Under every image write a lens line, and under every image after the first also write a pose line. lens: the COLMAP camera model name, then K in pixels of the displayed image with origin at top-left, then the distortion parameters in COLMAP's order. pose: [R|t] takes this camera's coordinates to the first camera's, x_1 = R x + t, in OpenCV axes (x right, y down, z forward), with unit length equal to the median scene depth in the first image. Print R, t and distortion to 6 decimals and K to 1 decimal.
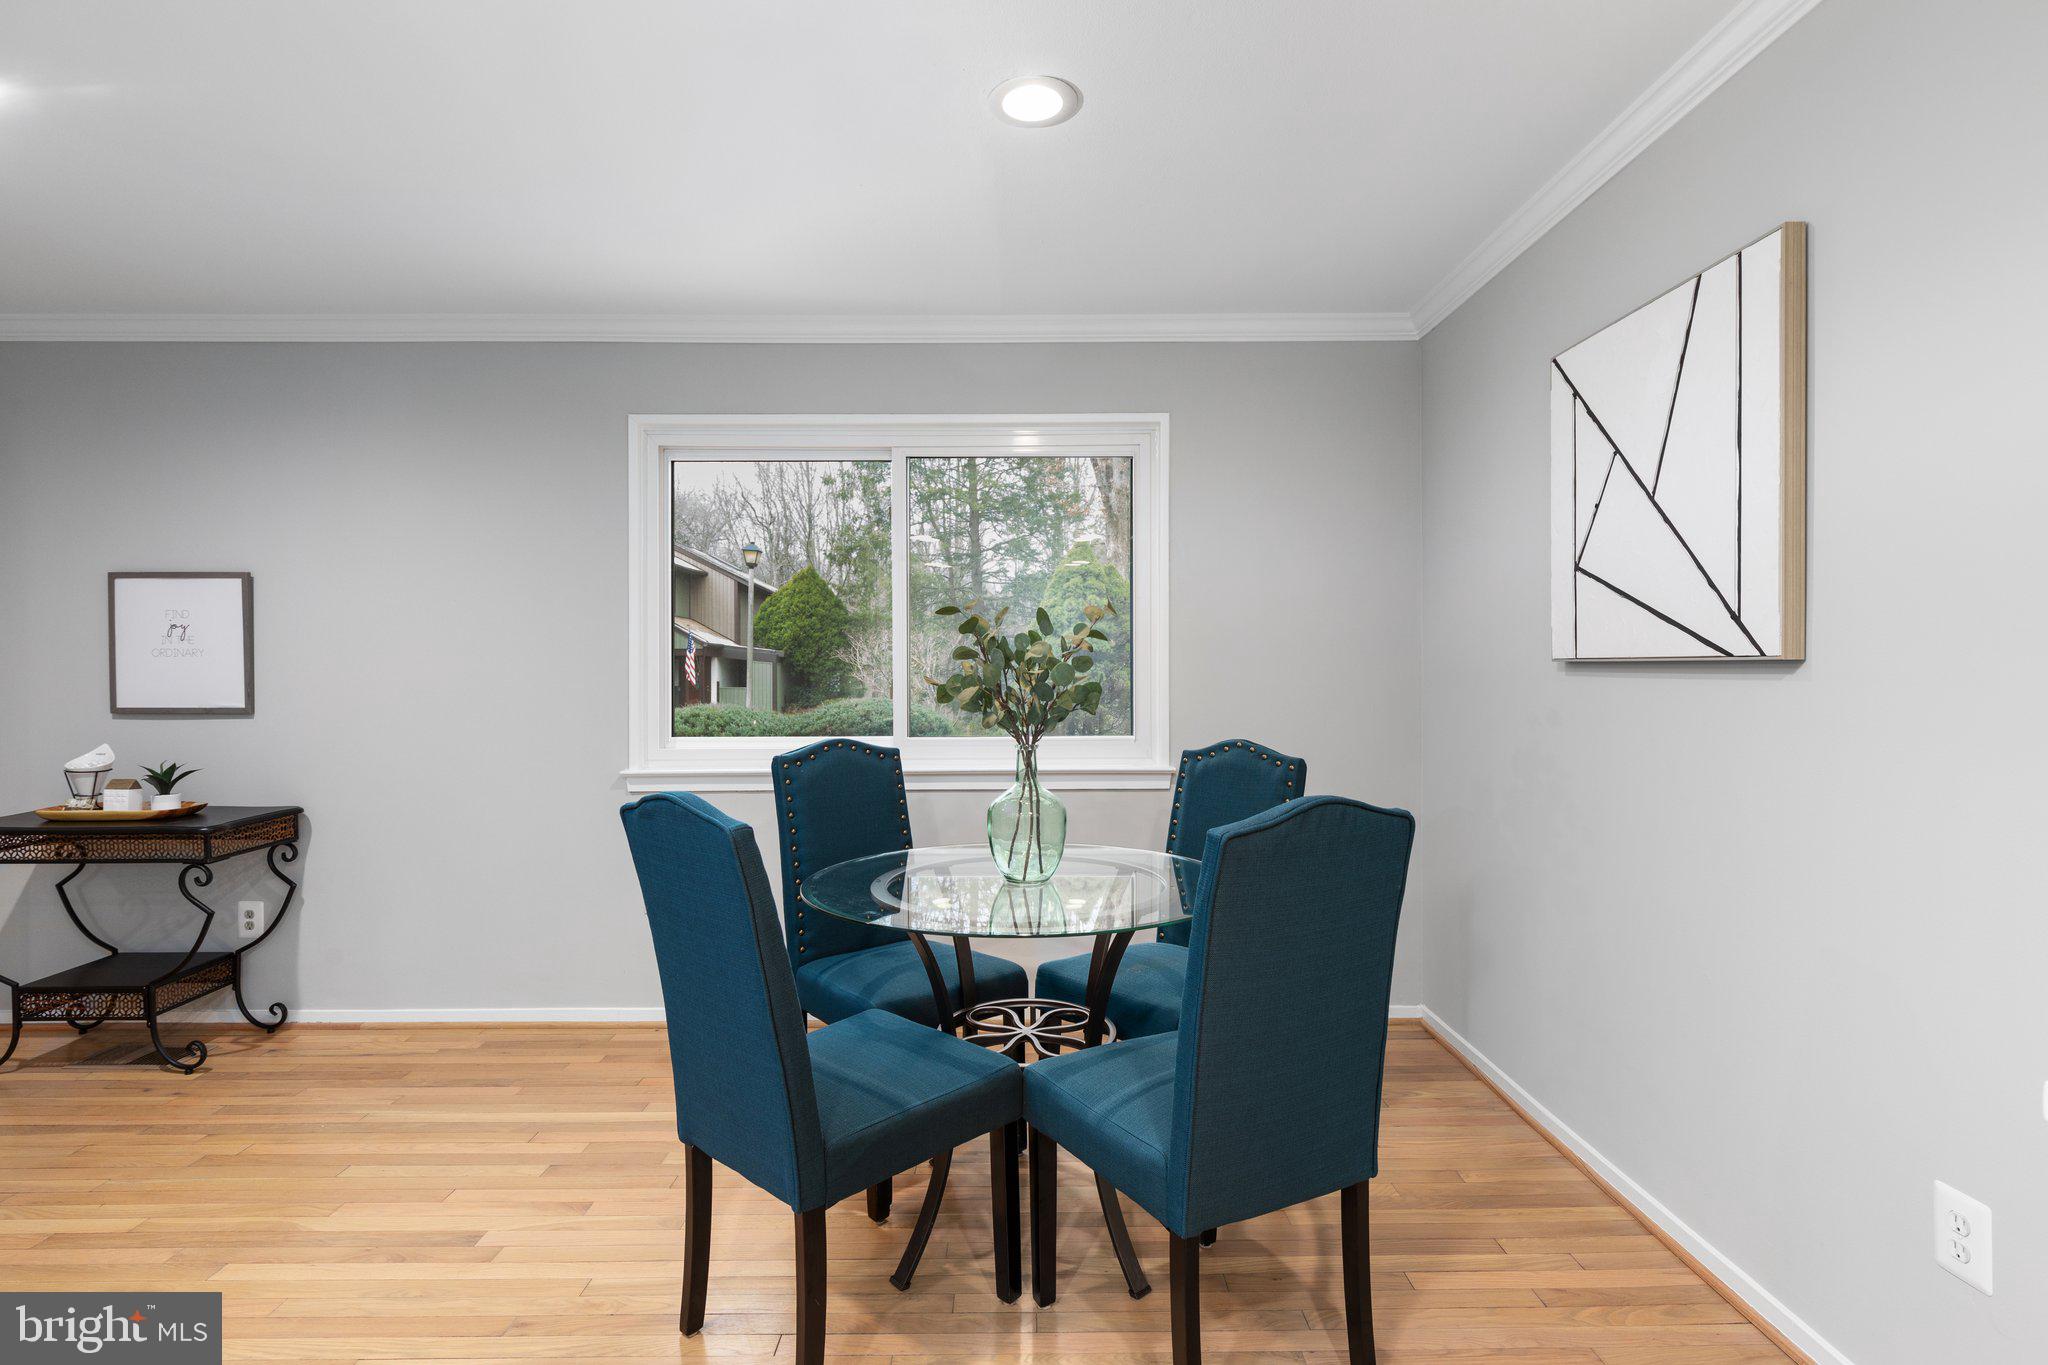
lens RADIAL K [[990.5, 0, 1026.6], [0, 990.5, 681.7], [0, 0, 1]] dist [0.000637, 0.000123]
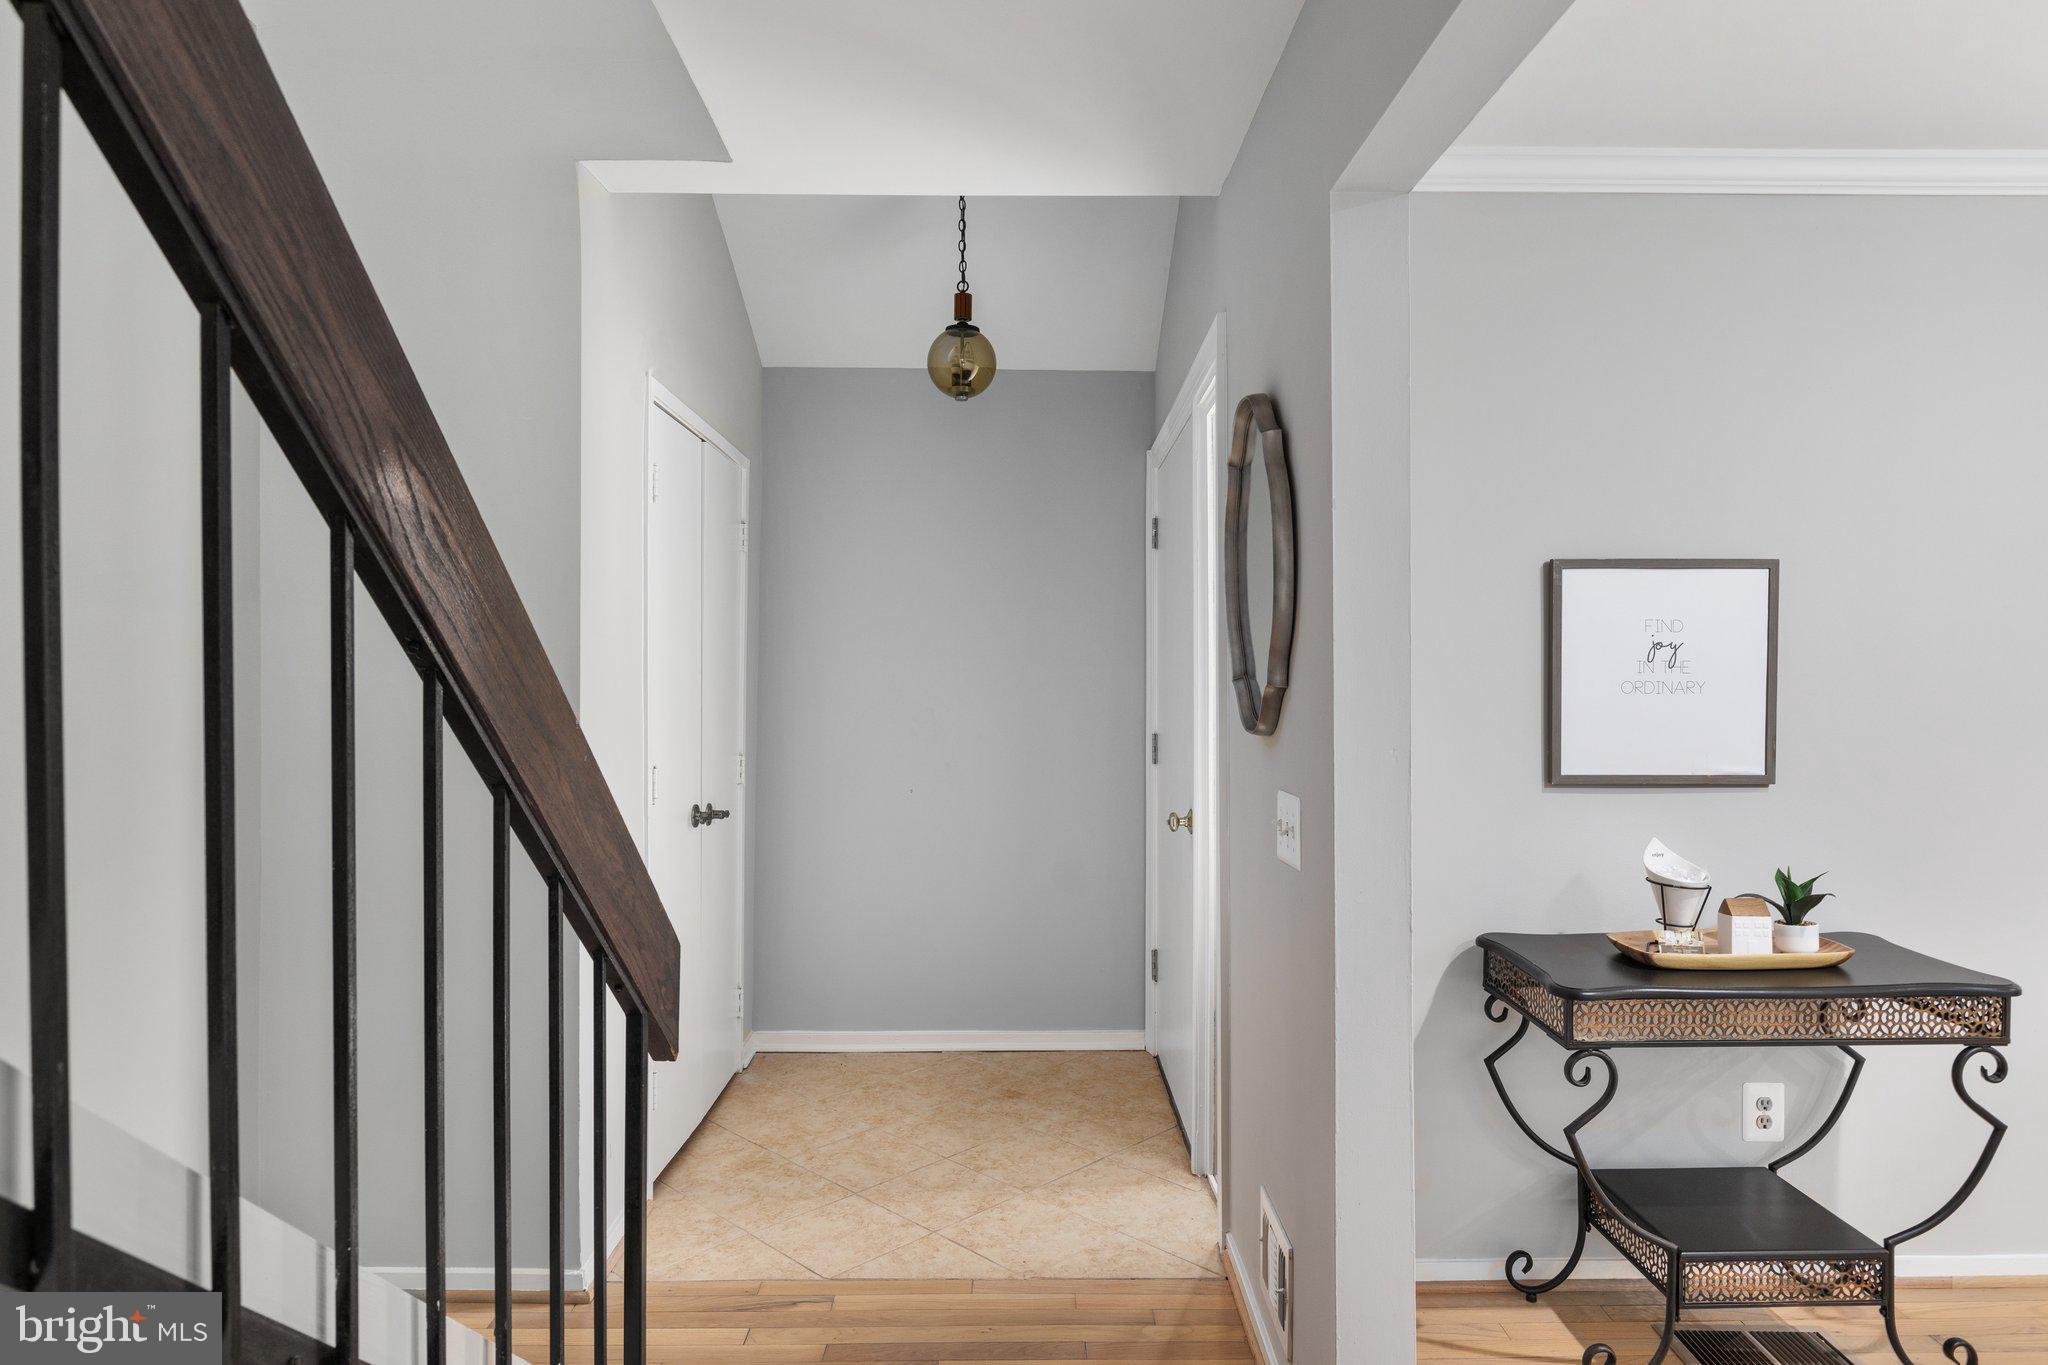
lens RADIAL K [[1172.3, 0, 1028.2], [0, 1172.3, 684.3], [0, 0, 1]] dist [-0.007491, -0.001139]
pose [[0.999958, -0.000887, 0.009143, -2.498405], [0.000906, 0.999998, -0.002011, -0.059799], [-0.009141, 0.002019, 0.999956, 0.523987]]
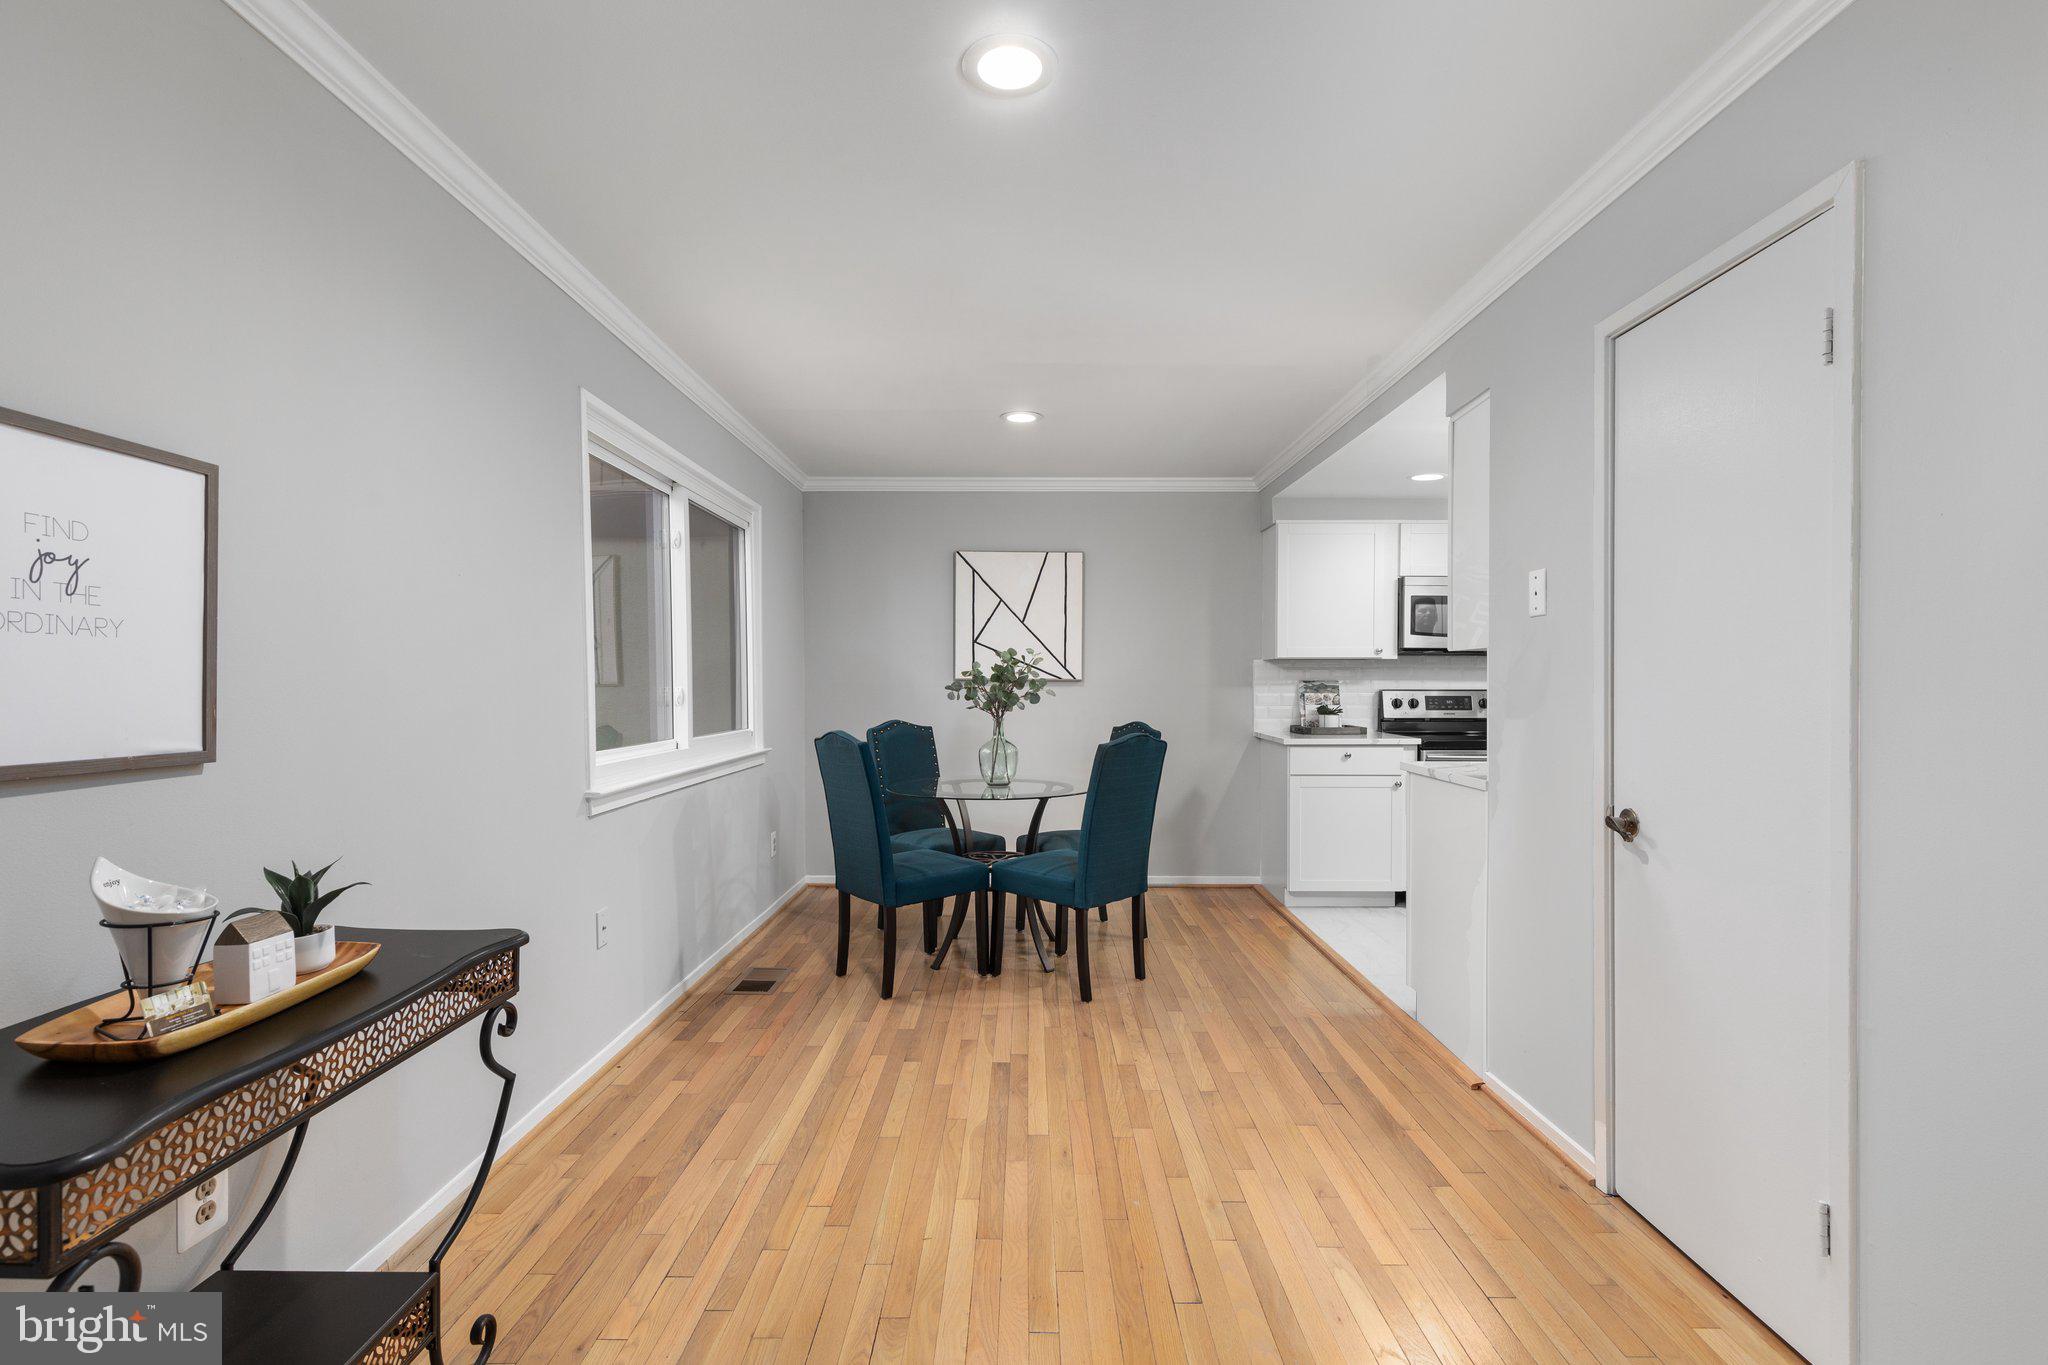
lens RADIAL K [[924.9, 0, 1038.5], [0, 924.9, 698.3], [0, 0, 1]] dist [0.005899, -0.000768]
pose [[-0.008830, -0.013145, 0.999875, -2.440410], [0.006884, 0.999889, 0.013206, -0.003629], [-0.999937, 0.007000, -0.008738, 1.202405]]
